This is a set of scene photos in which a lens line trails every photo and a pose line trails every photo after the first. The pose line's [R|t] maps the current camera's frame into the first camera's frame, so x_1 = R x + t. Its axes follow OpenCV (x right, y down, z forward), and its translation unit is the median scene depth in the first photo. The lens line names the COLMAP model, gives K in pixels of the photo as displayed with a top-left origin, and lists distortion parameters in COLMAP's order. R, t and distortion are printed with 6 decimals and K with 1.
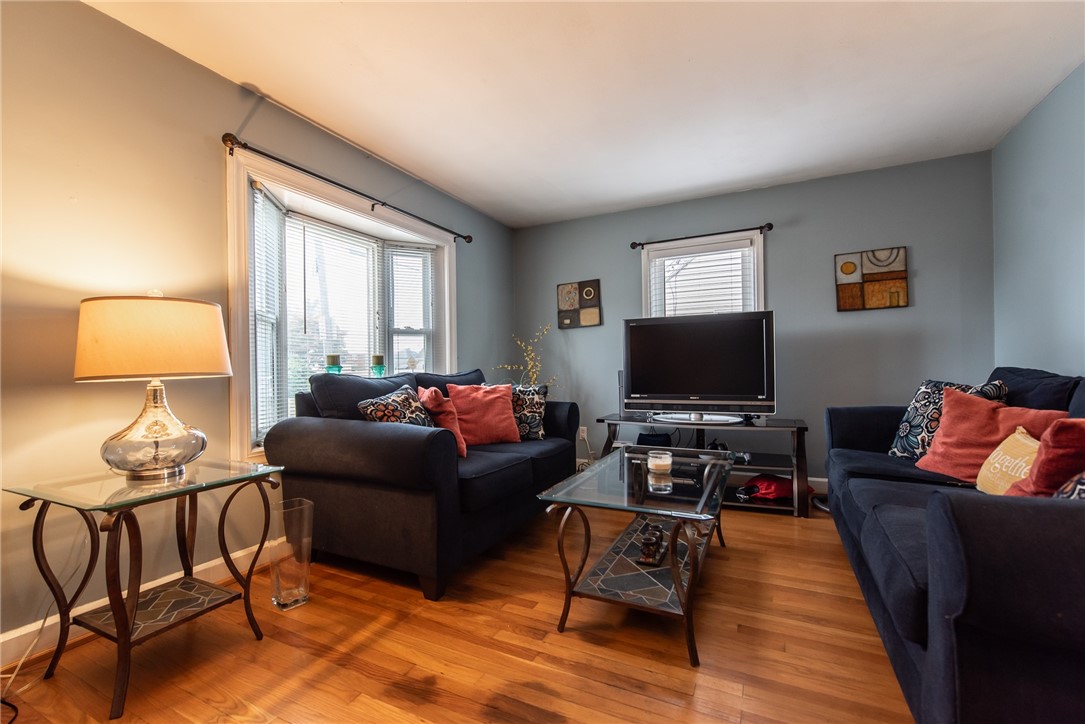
lens RADIAL K [[460.0, 0, 539.9], [0, 460.0, 365.1], [0, 0, 1]] dist [-0.001353, 0.000130]
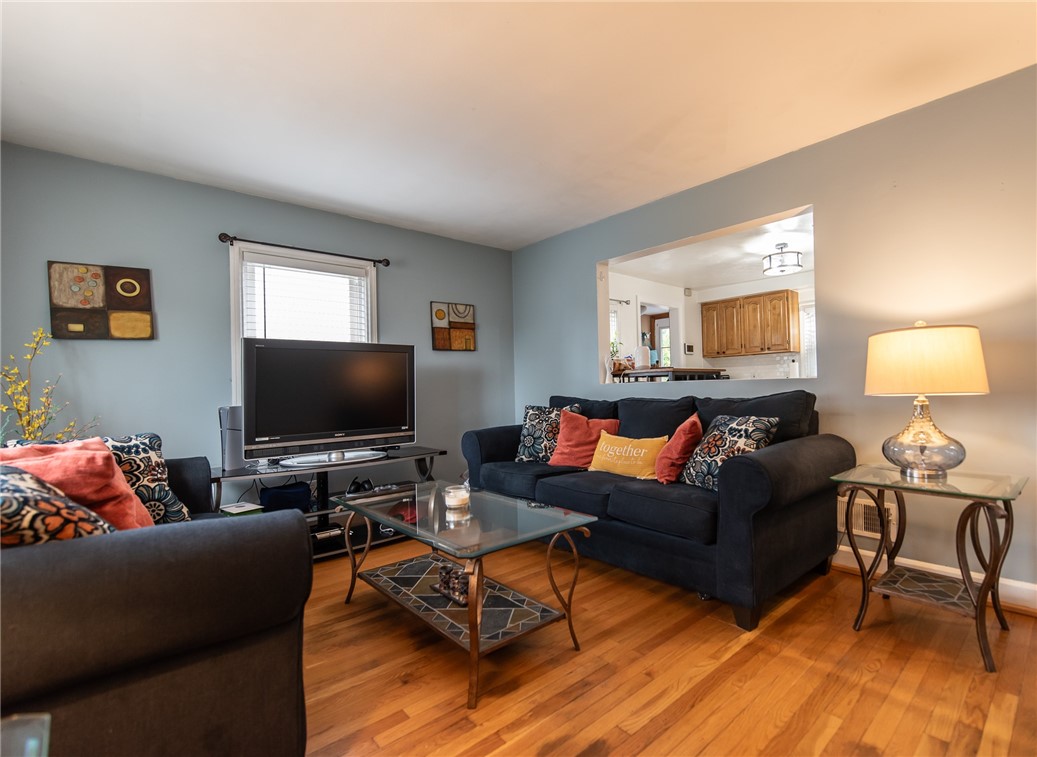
lens RADIAL K [[489.6, 0, 558.2], [0, 489.6, 378.6], [0, 0, 1]] dist [0.003482, 0.000294]
pose [[0.356619, 0.022444, 0.933980, -0.416225], [0.012816, 0.999500, -0.028912, -0.004588], [-0.934162, 0.022281, 0.356153, 0.275544]]
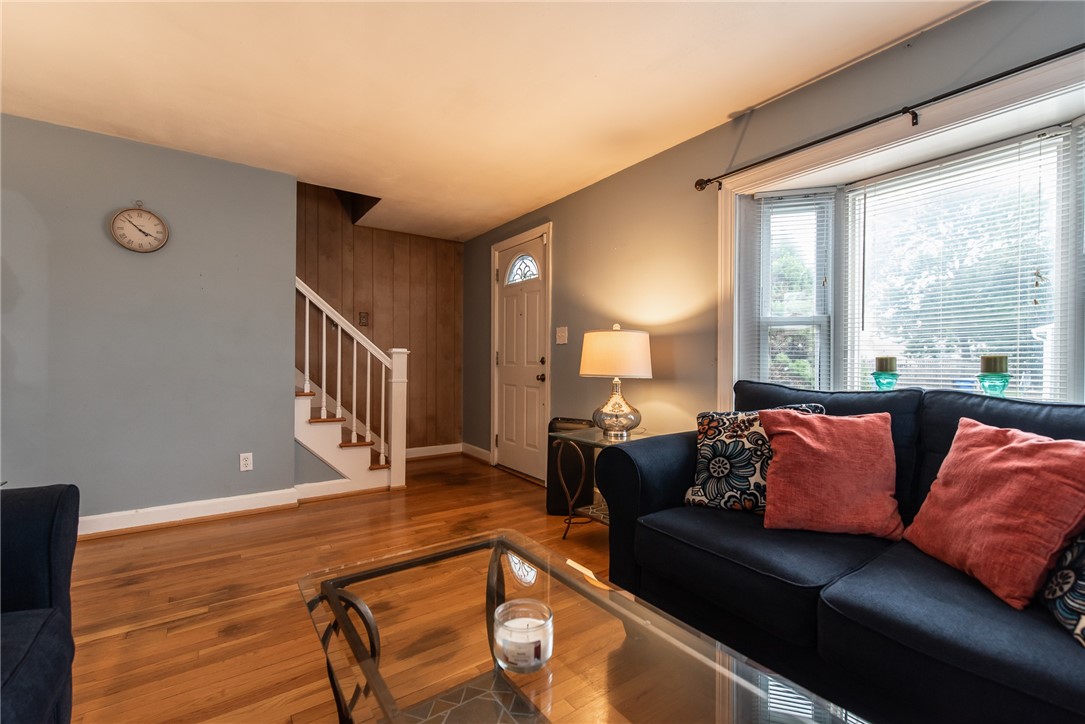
lens RADIAL K [[460.0, 0, 539.9], [0, 460.0, 365.1], [0, 0, 1]] dist [-0.001353, 0.000130]
pose [[-0.482769, 0.012853, -0.875653, 0.390660], [0.002966, 0.999911, 0.013042, -0.020115], [0.875743, 0.003699, -0.482764, 0.787693]]
